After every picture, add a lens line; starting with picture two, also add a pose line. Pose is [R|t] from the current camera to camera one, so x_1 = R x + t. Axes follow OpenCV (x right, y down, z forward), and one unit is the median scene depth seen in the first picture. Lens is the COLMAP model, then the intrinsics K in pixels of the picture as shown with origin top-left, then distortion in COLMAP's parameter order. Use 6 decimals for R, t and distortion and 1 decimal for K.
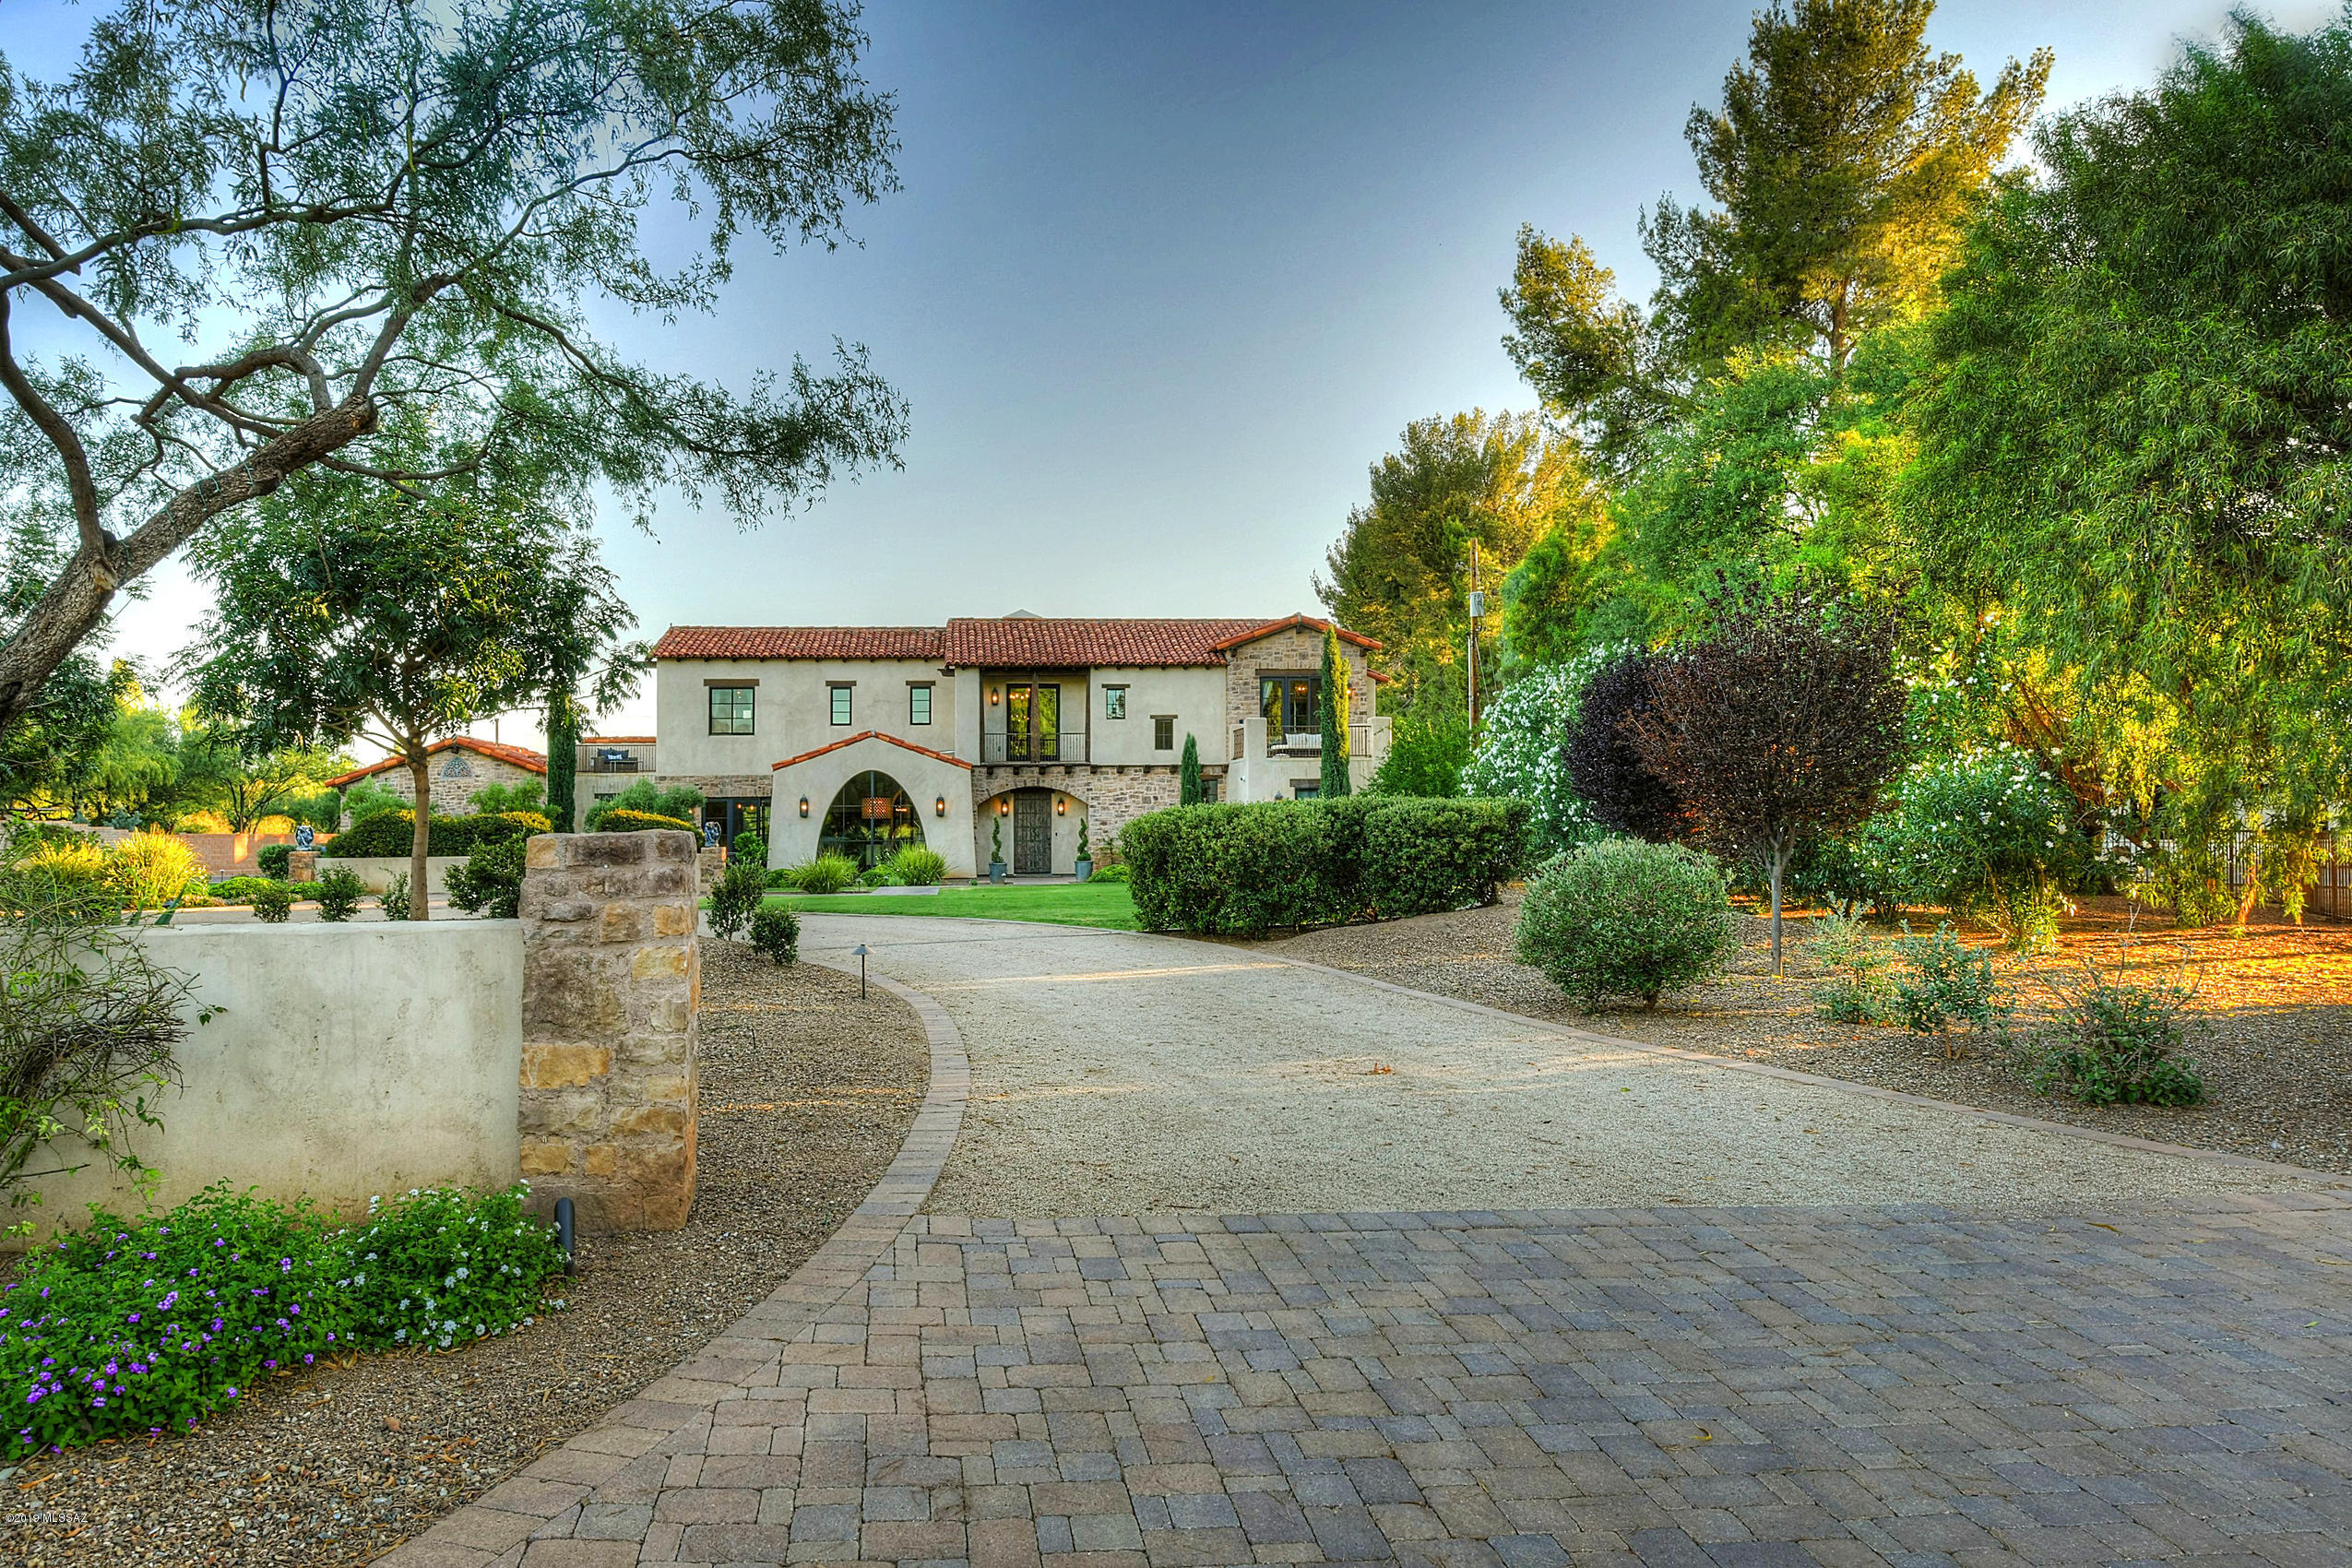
lens RADIAL K [[1547.0, 0, 1176.5], [0, 1547.0, 787.5], [0, 0, 1]] dist [-0.000393, 0.000009]
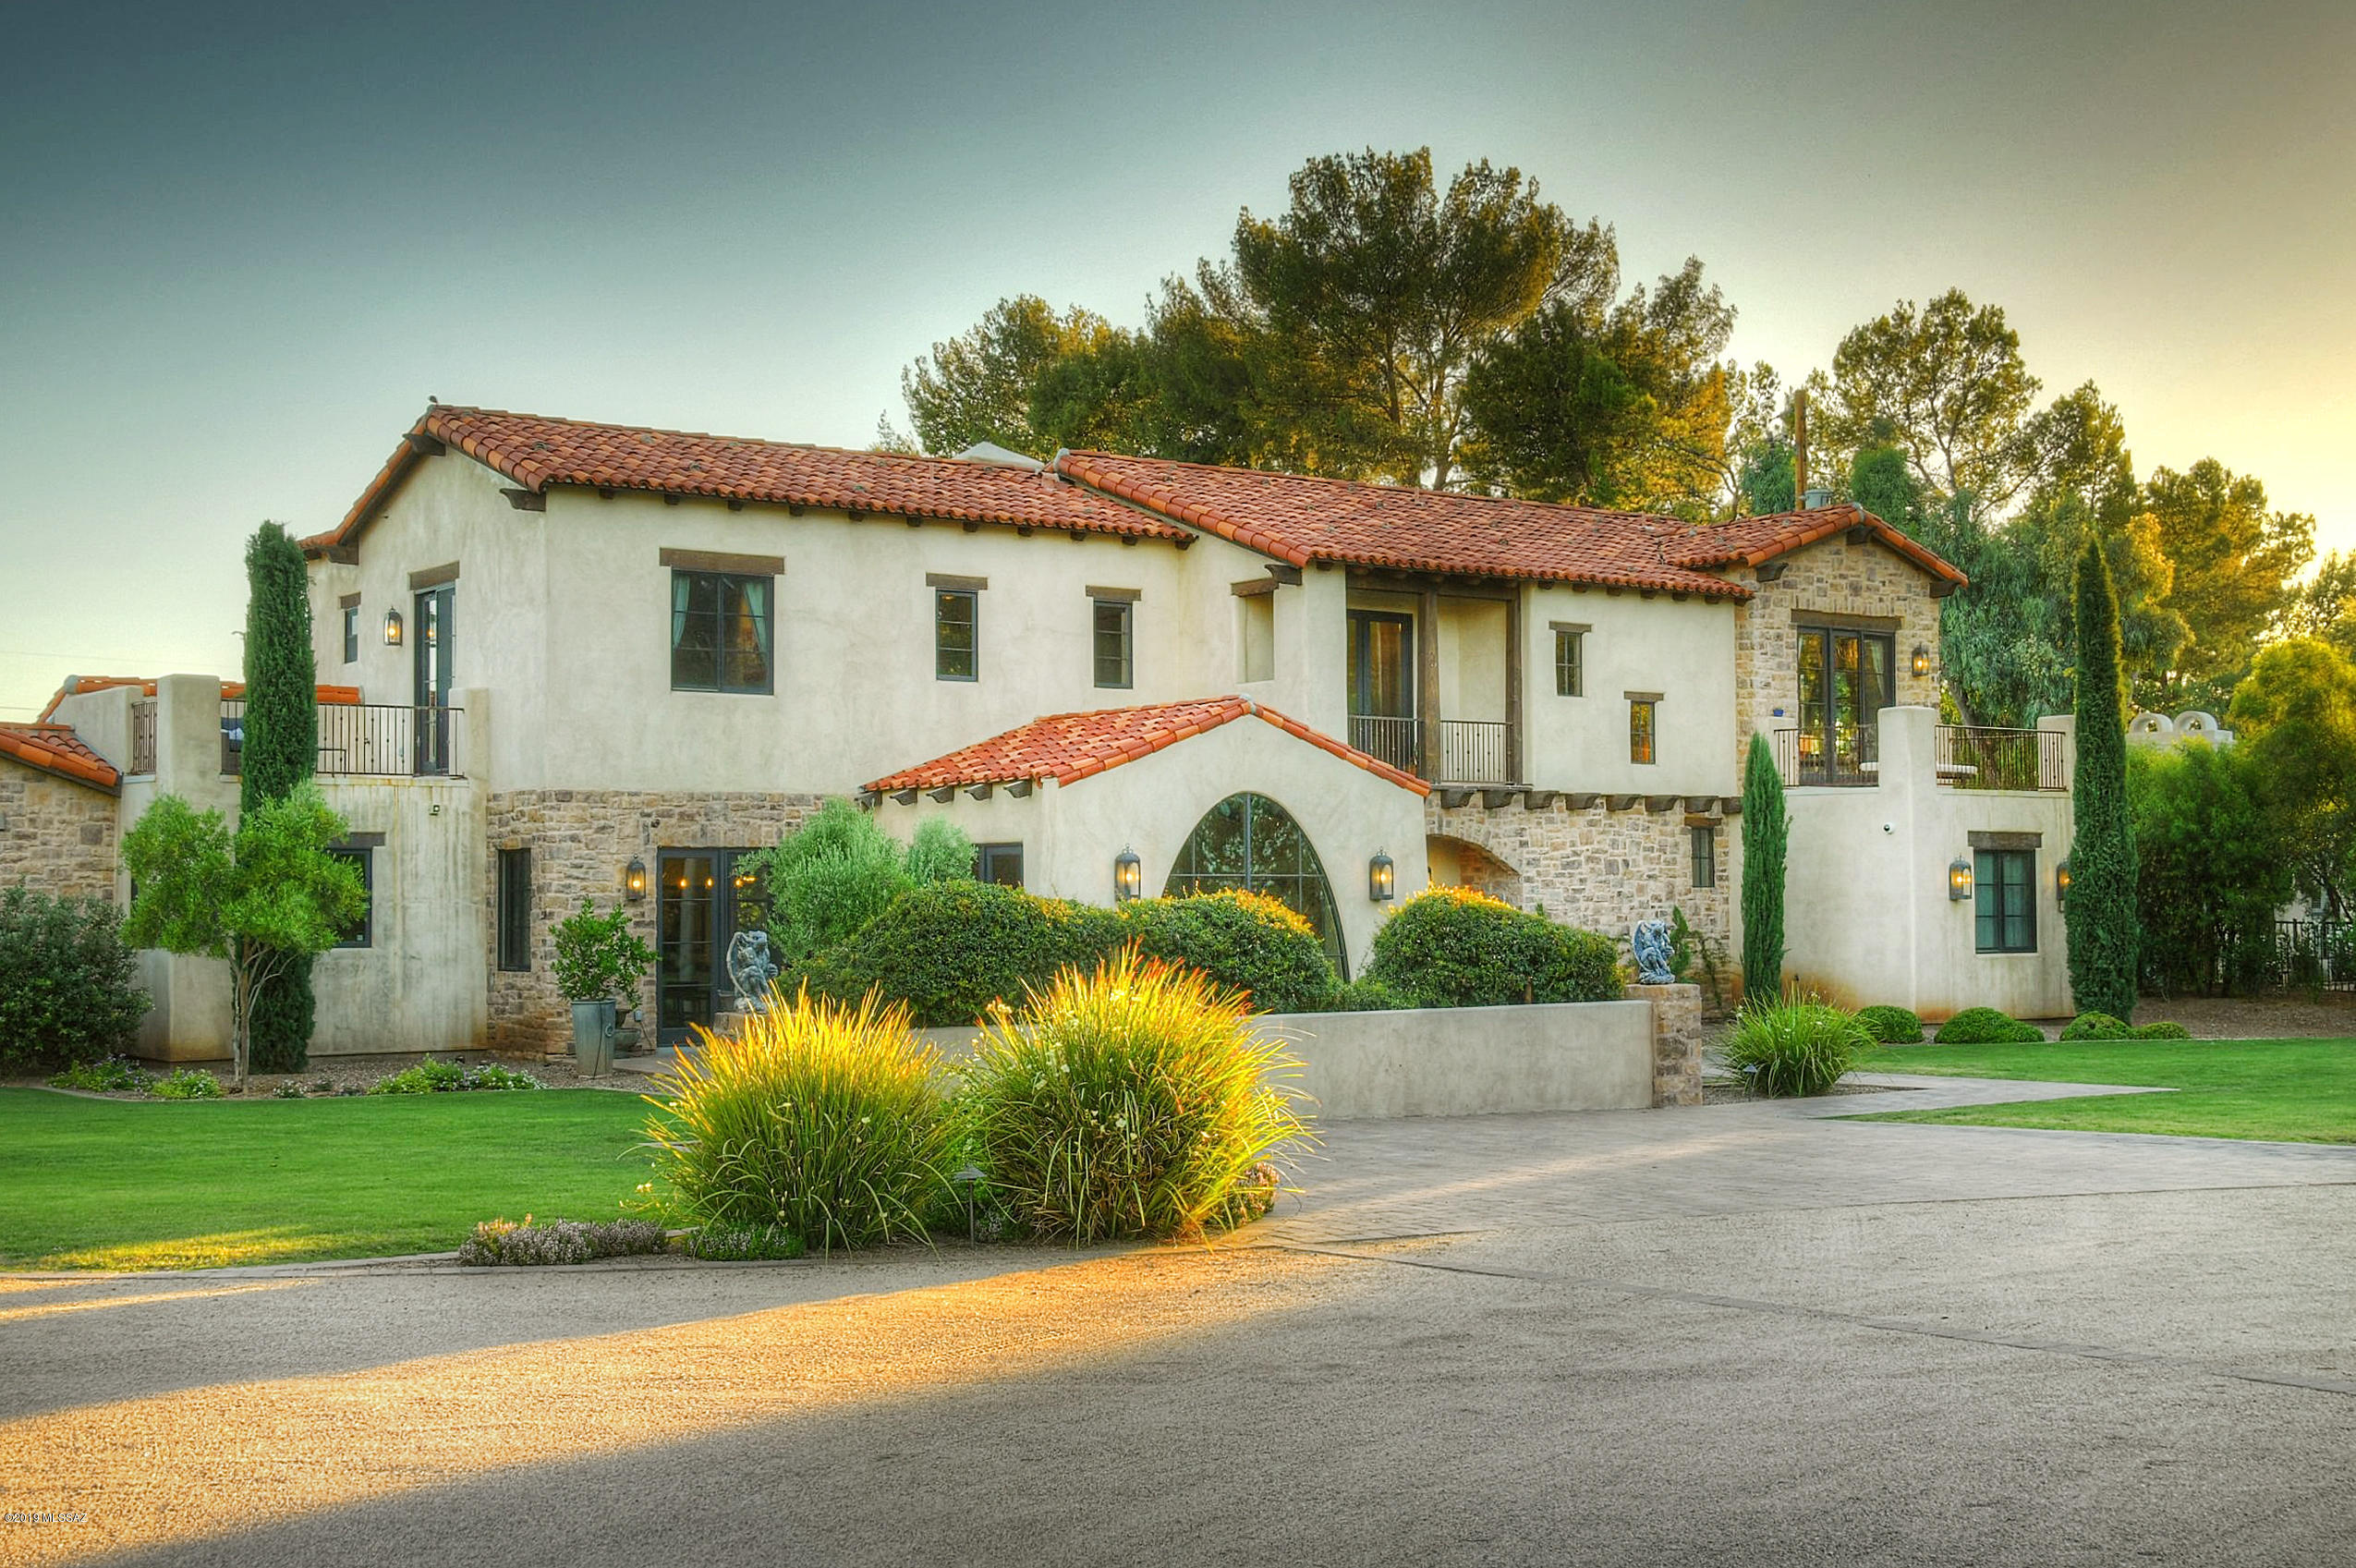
lens RADIAL K [[2752.2, 0, 1175.9], [0, 2752.2, 788.2], [0, 0, 1]] dist [0.004147, 0.000000]
pose [[0.848107, 0.026009, 0.529186, -0.587826], [-0.018172, 0.999635, -0.020007, 0.003114], [-0.529513, 0.007351, 0.848270, 0.346455]]
